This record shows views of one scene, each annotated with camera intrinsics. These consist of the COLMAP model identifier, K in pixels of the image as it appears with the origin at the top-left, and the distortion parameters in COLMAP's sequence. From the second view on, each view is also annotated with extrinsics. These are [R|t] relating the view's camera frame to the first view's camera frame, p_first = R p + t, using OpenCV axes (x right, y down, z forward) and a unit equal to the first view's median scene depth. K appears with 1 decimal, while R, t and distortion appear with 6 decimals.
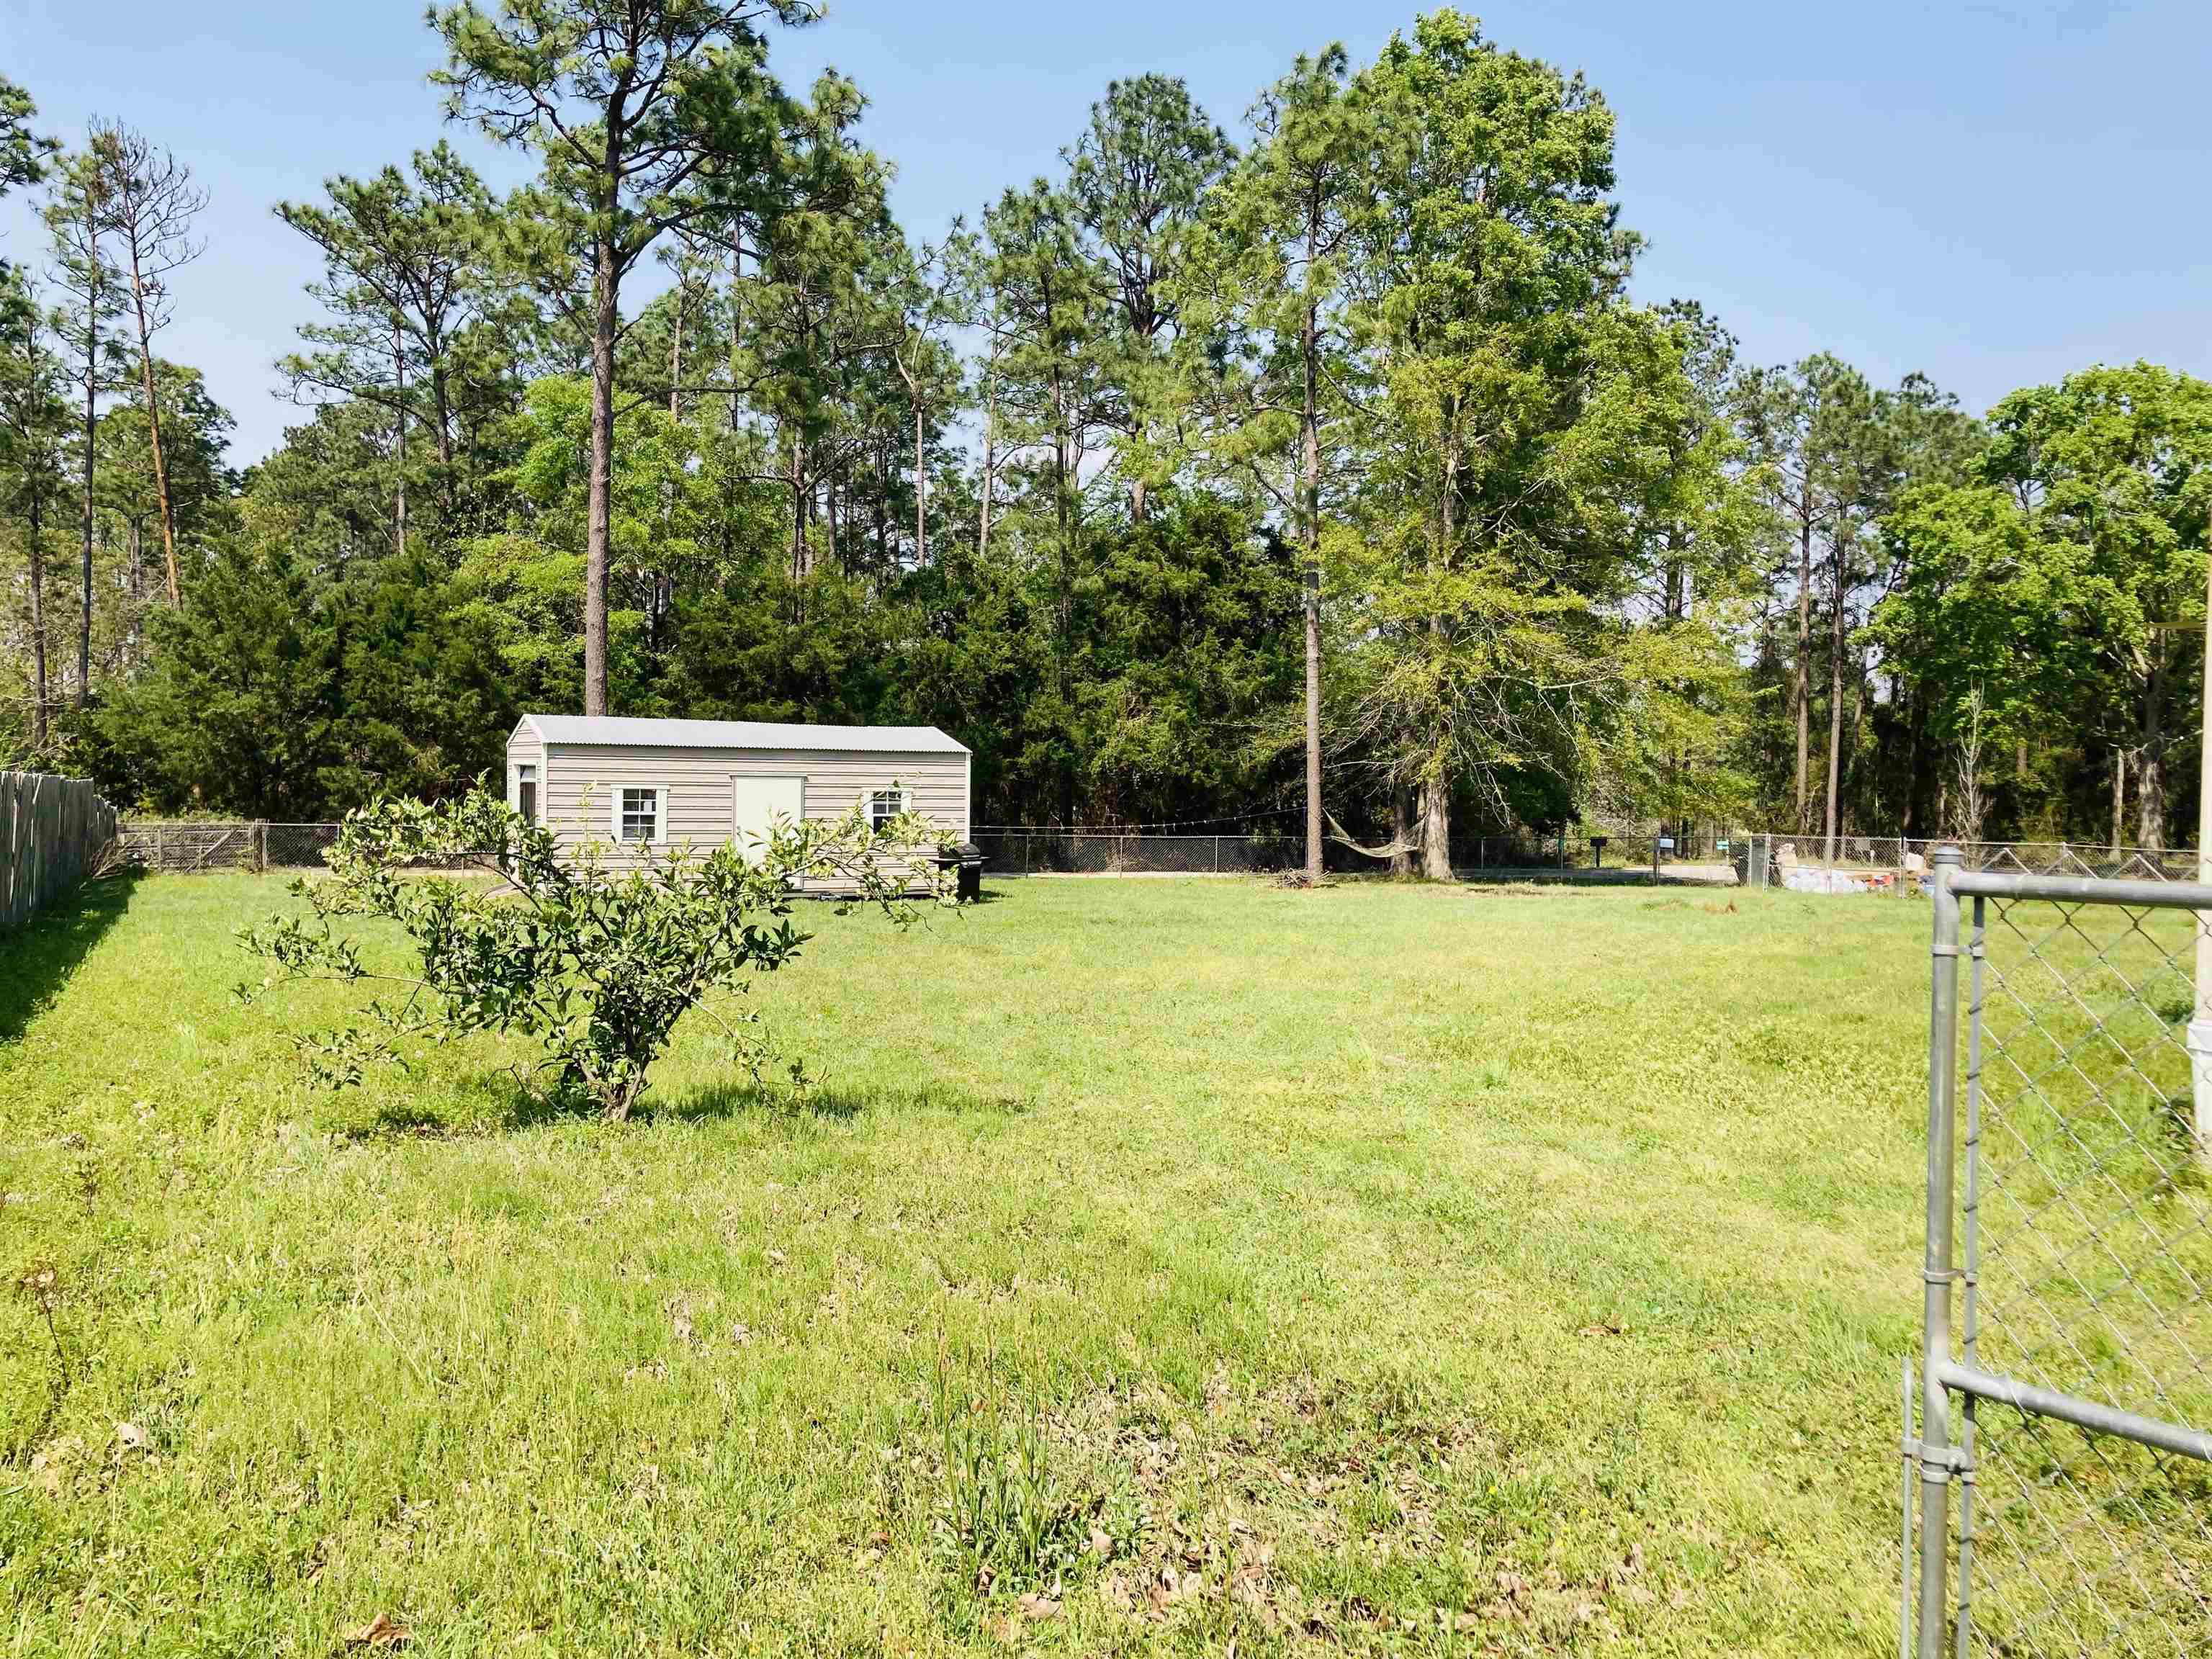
lens RADIAL K [[1794.8, 0, 1106.0], [0, 1794.8, 829.5], [0, 0, 1]] dist [-0.228271, 0.304739]
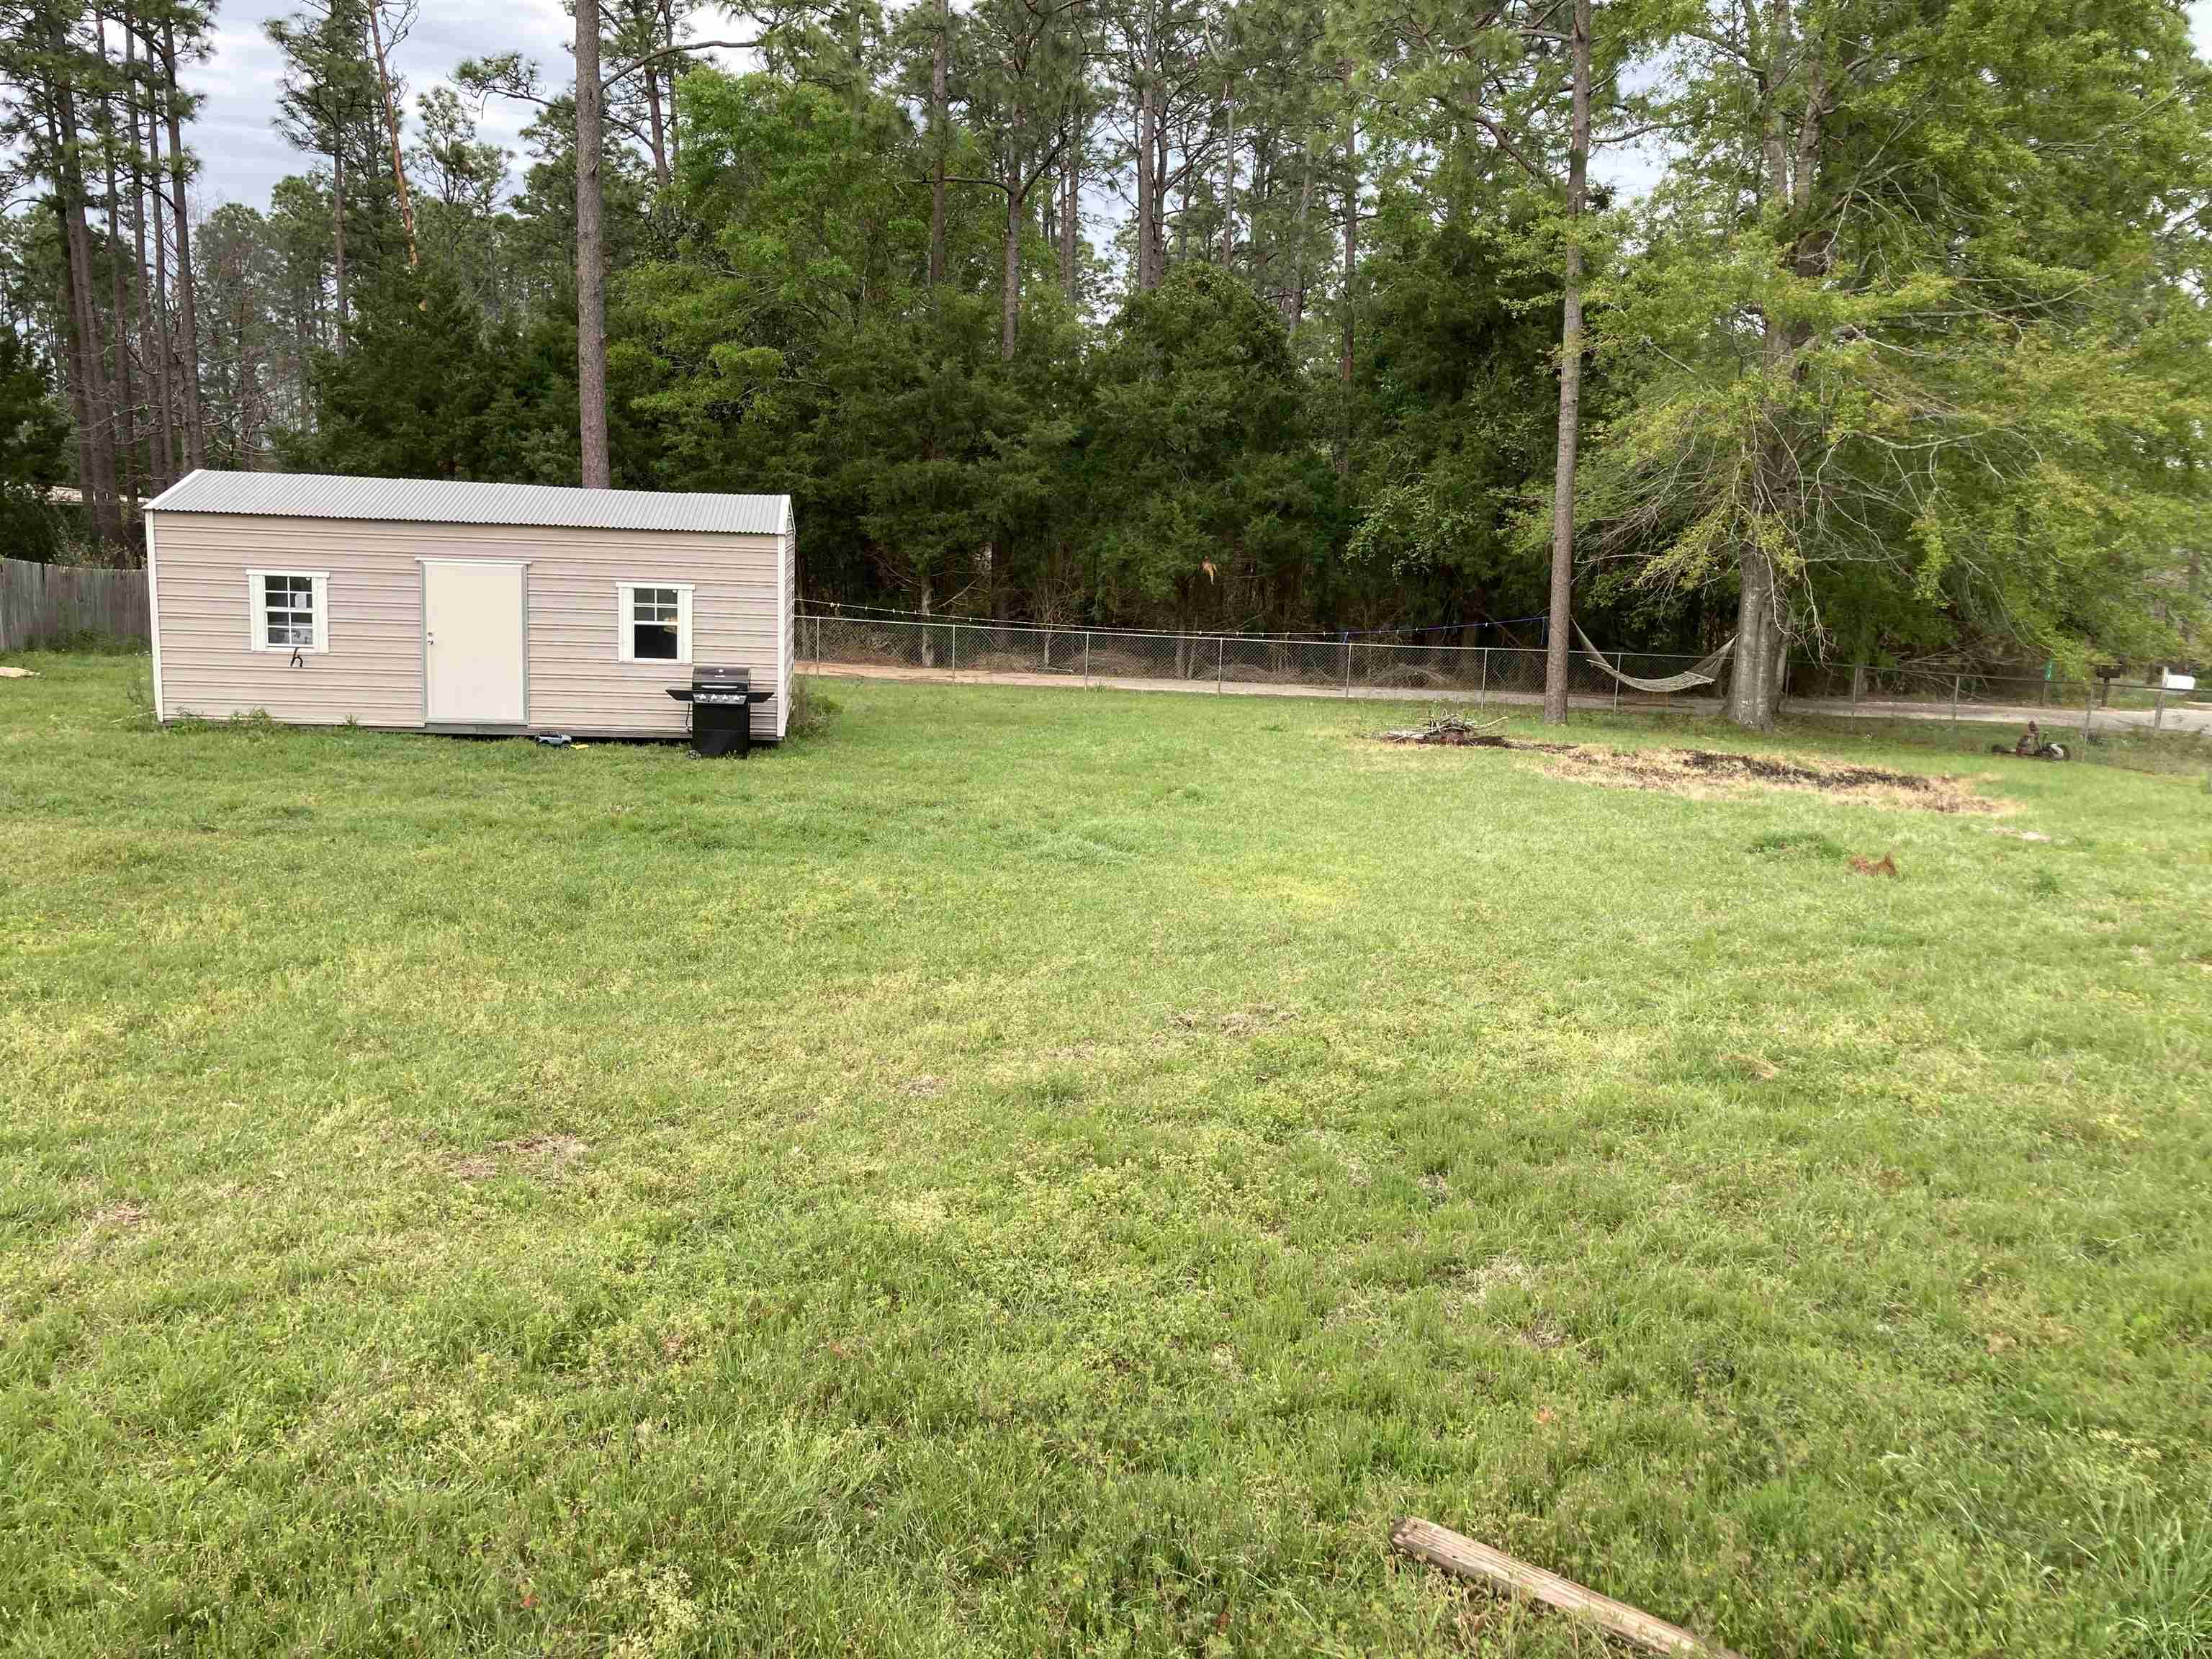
lens RADIAL K [[1792.7, 0, 1106.0], [0, 1792.7, 829.5], [0, 0, 1]] dist [0.000874, 0.001743]
pose [[0.933917, 0.070098, -0.350549, 0.192699], [-0.024879, 0.990954, 0.131874, -0.015255], [0.356623, -0.114438, 0.927213, 0.248206]]
